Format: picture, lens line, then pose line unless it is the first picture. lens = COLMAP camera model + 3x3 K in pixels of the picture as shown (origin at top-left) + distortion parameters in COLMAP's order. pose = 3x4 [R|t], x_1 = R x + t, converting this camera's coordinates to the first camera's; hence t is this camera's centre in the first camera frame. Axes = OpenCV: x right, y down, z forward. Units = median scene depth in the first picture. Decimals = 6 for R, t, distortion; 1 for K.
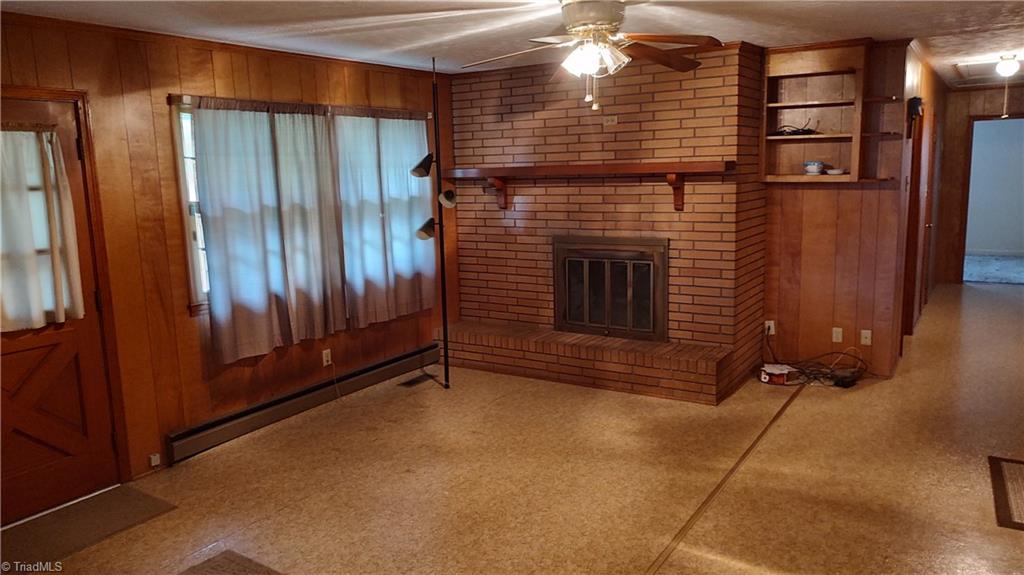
lens RADIAL K [[740.6, 0, 490.1], [0, 740.6, 297.7], [0, 0, 1]] dist [0.040574, -0.044883]
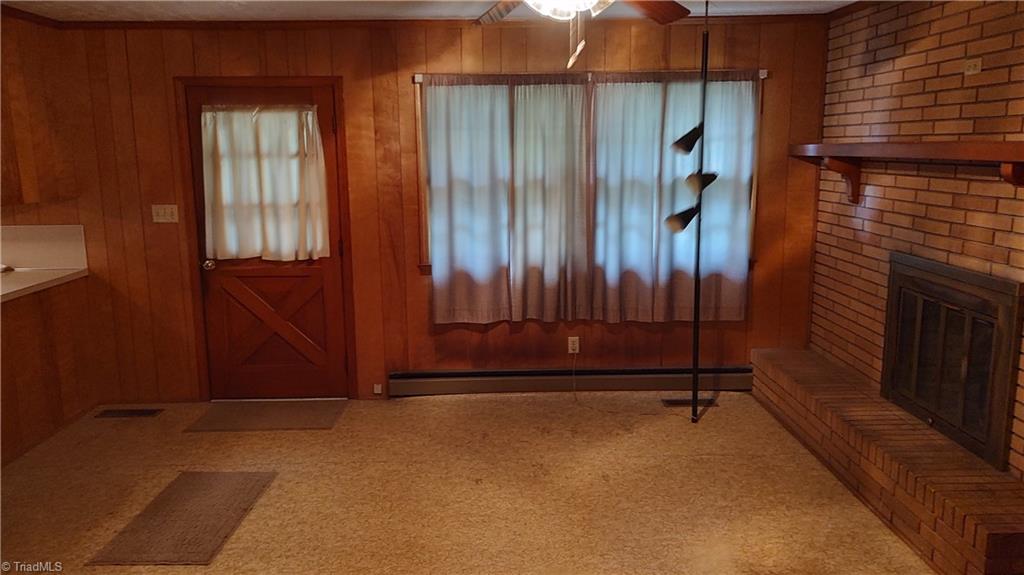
lens RADIAL K [[740.6, 0, 508.3], [0, 740.6, 282.2], [0, 0, 1]] dist [0.040574, -0.044883]
pose [[0.558282, 0.171800, -0.811669, 0.511752], [-0.149798, 0.983119, 0.105056, -0.088944], [0.816016, 0.062935, 0.574593, 0.421601]]
